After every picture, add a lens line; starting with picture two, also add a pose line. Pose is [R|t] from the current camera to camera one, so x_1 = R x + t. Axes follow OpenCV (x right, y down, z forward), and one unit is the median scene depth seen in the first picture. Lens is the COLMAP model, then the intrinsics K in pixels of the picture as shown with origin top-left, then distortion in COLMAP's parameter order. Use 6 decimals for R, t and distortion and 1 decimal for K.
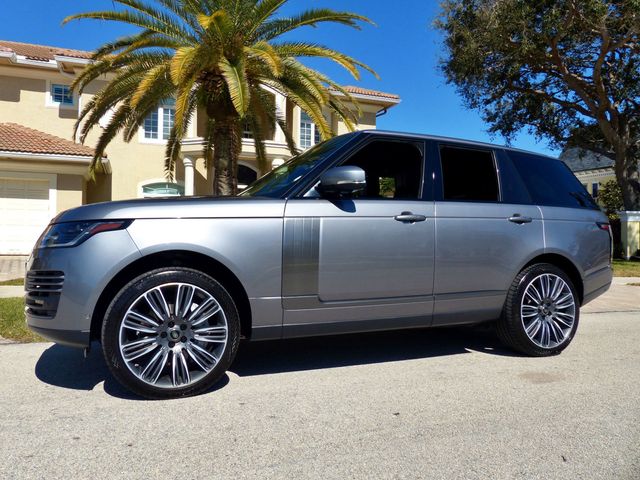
lens RADIAL K [[476.8, 0, 313.8], [0, 476.8, 238.7], [0, 0, 1]] dist [-0.014962, 0.002895]
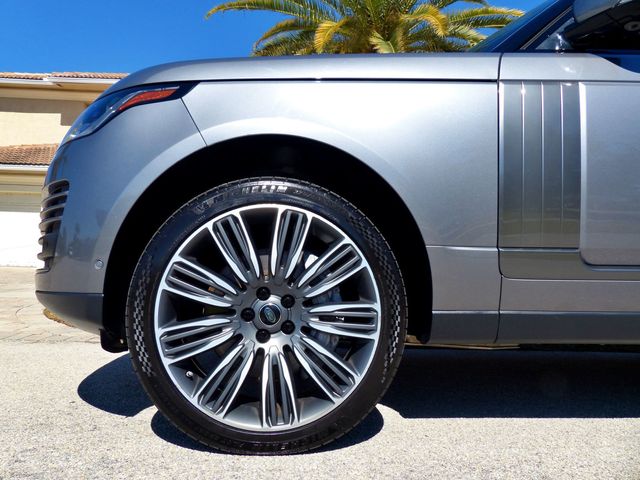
lens RADIAL K [[476.8, 0, 317.5], [0, 476.8, 239.2], [0, 0, 1]] dist [-0.014962, 0.002895]
pose [[0.952407, -0.010868, -0.304635, -0.099097], [-0.009751, 0.997767, -0.066078, 0.152794], [0.304673, 0.065904, 0.950174, 0.544382]]
